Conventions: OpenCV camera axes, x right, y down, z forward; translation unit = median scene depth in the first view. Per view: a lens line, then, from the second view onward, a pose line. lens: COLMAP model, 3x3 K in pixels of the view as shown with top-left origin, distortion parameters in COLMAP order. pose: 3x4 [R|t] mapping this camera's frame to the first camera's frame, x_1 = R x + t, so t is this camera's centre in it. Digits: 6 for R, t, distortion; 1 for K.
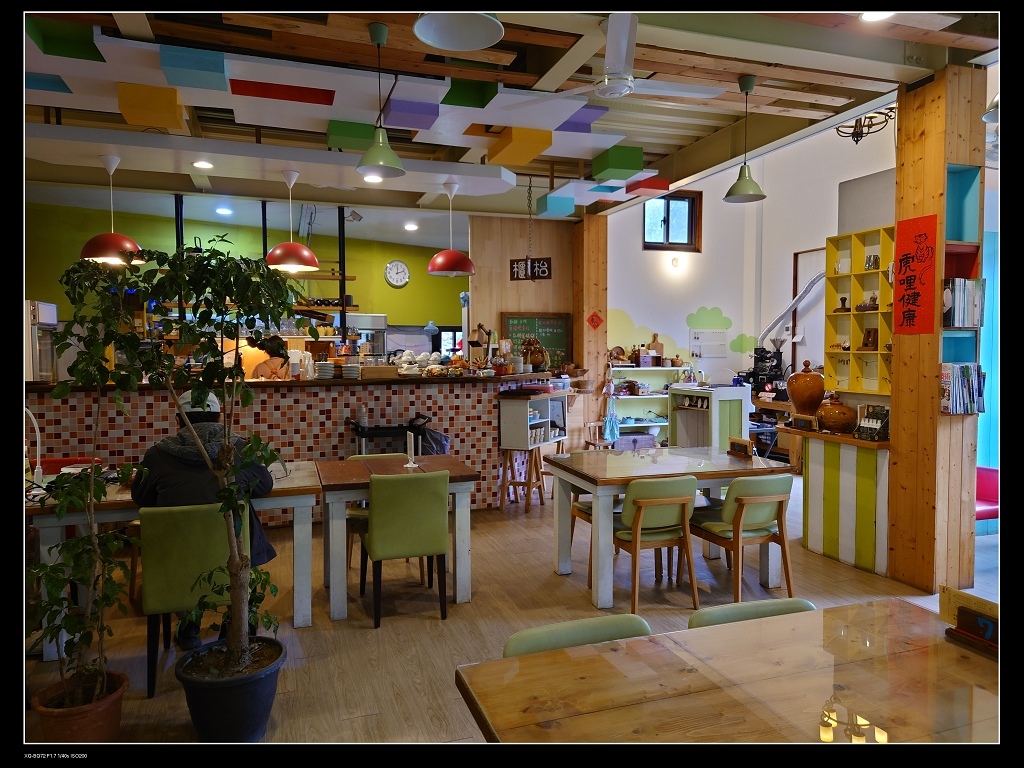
lens RADIAL K [[682.5, 0, 521.3], [0, 682.5, 380.4], [0, 0, 1]] dist [0.068838, -0.075411]
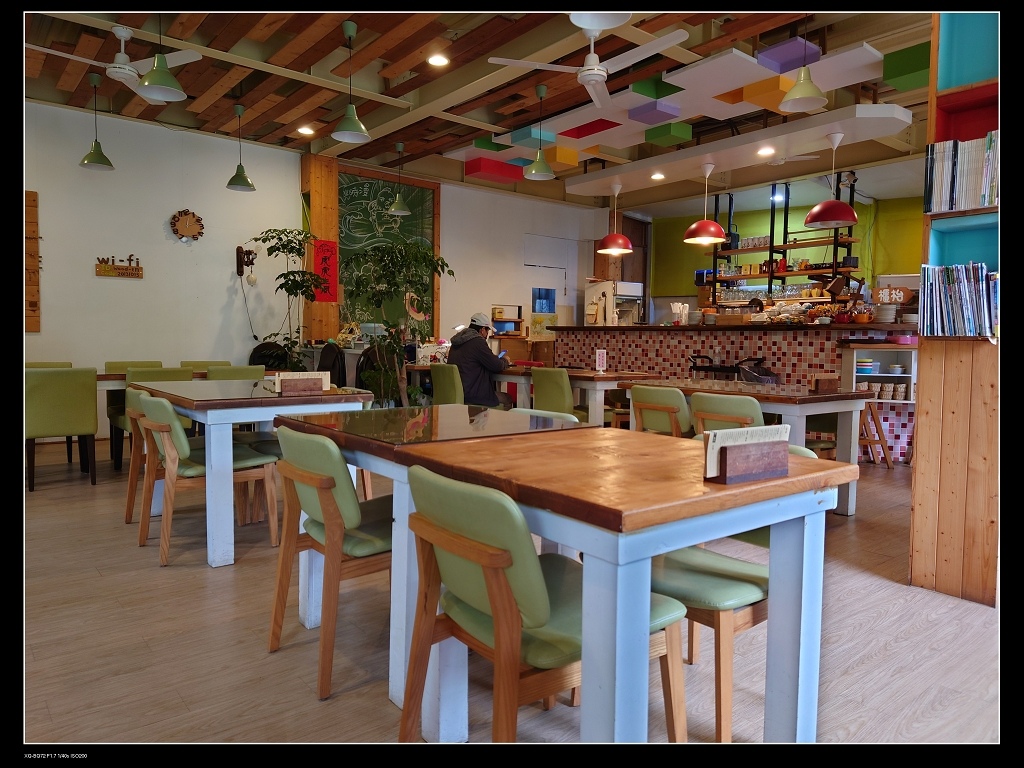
lens RADIAL K [[686.8, 0, 510.3], [0, 686.8, 381.3], [0, 0, 1]] dist [0.083203, -0.073245]
pose [[0.330150, 0.067227, -0.941532, 0.807606], [-0.064027, 0.996758, 0.048719, 0.060707], [0.941755, 0.044199, 0.333384, 0.249259]]
